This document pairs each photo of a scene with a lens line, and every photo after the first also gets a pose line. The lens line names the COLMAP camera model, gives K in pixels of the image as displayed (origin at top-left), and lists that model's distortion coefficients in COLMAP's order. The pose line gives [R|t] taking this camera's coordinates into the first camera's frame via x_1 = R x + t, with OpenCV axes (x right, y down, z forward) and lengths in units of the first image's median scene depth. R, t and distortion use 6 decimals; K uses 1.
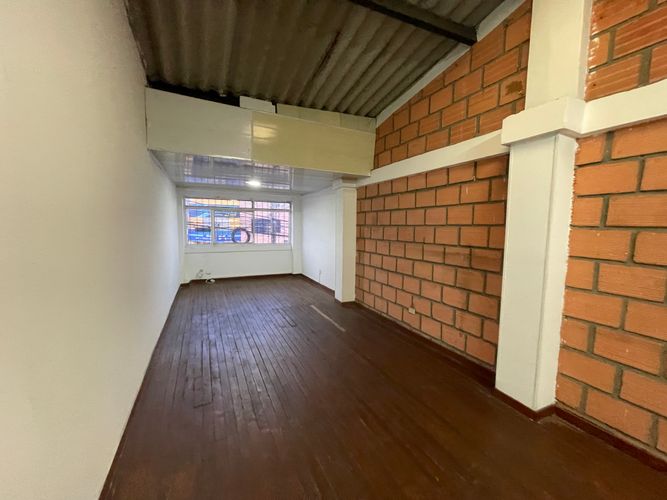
lens RADIAL K [[269.1, 0, 339.0], [0, 269.1, 250.3], [0, 0, 1]] dist [-0.002233, -0.000482]
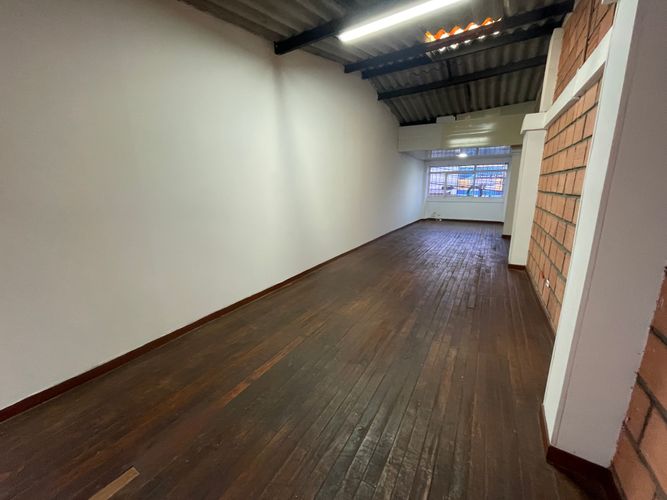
lens RADIAL K [[269.1, 0, 333.2], [0, 269.1, 250.8], [0, 0, 1]] dist [-0.002233, -0.000482]
pose [[0.547468, 0.176157, -0.818075, 0.604985], [-0.064355, 0.983560, 0.168724, 0.077728], [0.834348, -0.039724, 0.549804, -0.480118]]
